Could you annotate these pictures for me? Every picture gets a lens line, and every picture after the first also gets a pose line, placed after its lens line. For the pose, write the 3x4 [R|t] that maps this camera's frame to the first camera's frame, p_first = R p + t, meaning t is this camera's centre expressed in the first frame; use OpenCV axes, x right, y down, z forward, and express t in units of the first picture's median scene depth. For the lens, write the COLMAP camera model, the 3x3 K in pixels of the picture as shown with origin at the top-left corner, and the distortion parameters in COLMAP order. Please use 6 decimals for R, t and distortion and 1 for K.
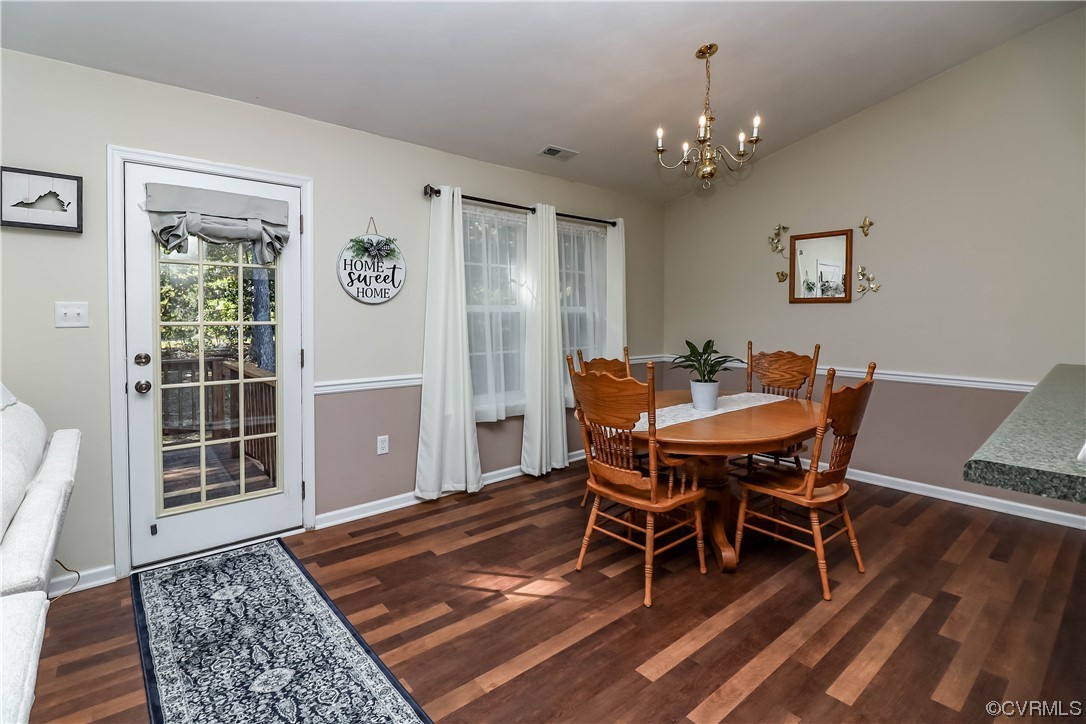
lens RADIAL K [[518.7, 0, 544.3], [0, 518.7, 319.6], [0, 0, 1]] dist [-0.001818, -0.011758]
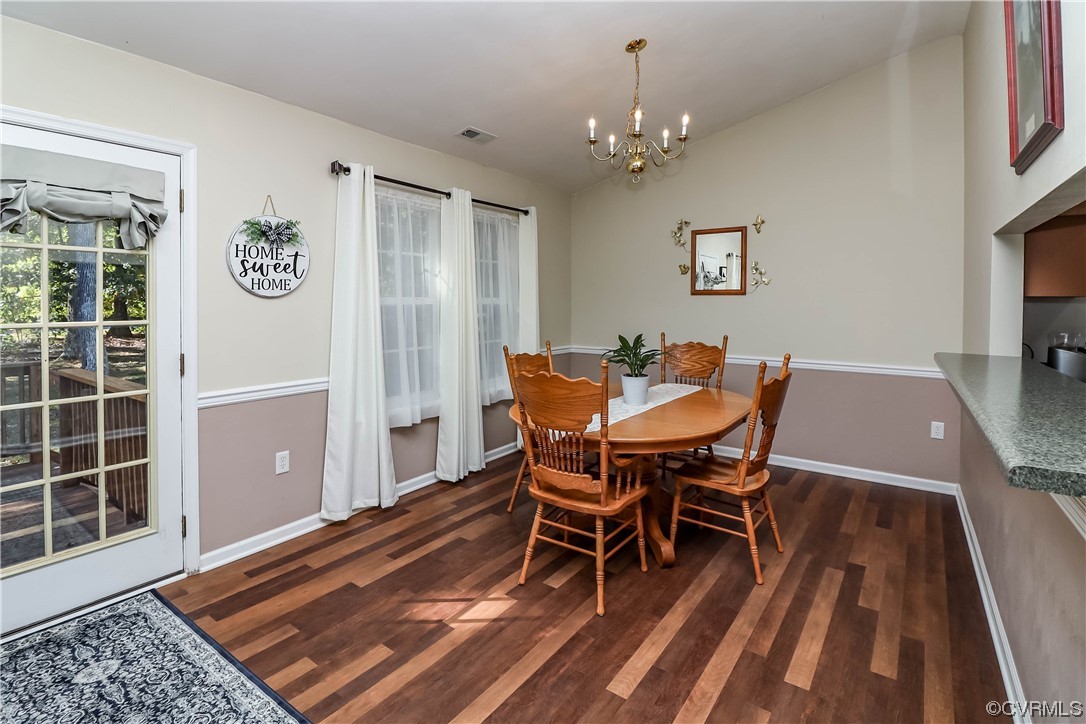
lens RADIAL K [[528.7, 0, 542.7], [0, 528.7, 301.6], [0, 0, 1]] dist [-0.001643, -0.010268]
pose [[0.971096, -0.000400, 0.238690, -0.123942], [0.002033, 0.999976, -0.006594, -0.020071], [-0.238681, 0.006889, 0.971073, 0.062563]]
